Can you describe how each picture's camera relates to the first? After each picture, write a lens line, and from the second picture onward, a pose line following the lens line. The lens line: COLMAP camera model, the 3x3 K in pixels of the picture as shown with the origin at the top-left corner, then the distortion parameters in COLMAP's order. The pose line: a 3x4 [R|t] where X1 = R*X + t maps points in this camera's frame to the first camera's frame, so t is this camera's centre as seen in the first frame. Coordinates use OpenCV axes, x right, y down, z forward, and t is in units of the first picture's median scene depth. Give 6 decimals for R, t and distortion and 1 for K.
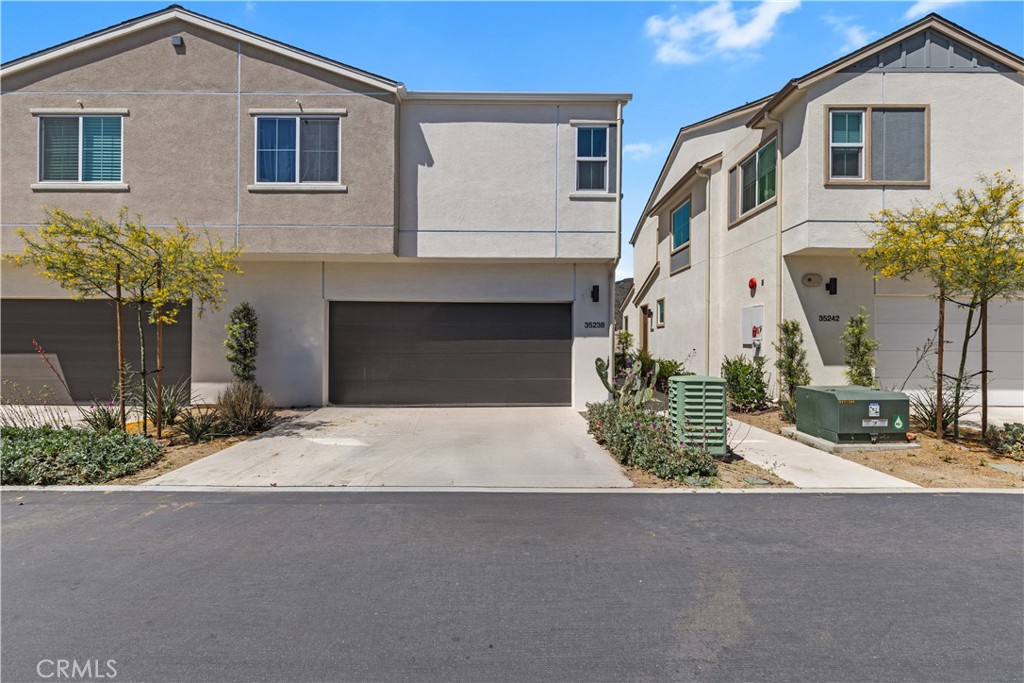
lens RADIAL K [[459.3, 0, 512.0], [0, 459.3, 341.5], [0, 0, 1]] dist [0.004657, -0.000834]
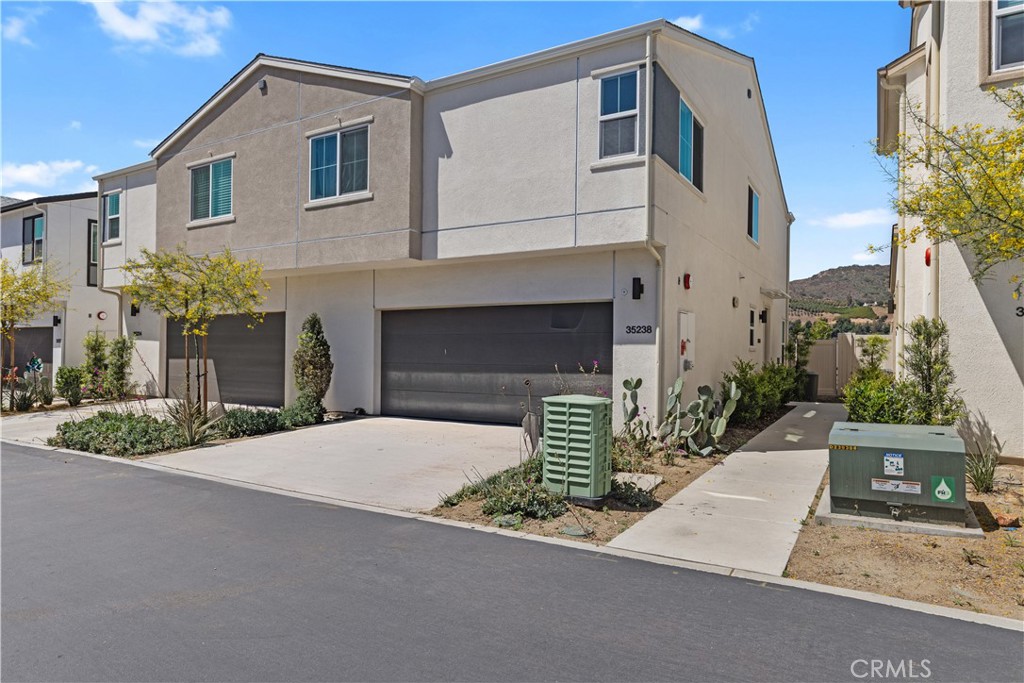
lens RADIAL K [[604.7, 0, 512.2], [0, 604.7, 347.0], [0, 0, 1]] dist [0.003424, -0.000388]
pose [[0.861487, -0.000766, -0.507779, 0.553233], [-0.001641, 0.999989, -0.004293, -0.002632], [0.507777, 0.004531, 0.861477, 0.034996]]
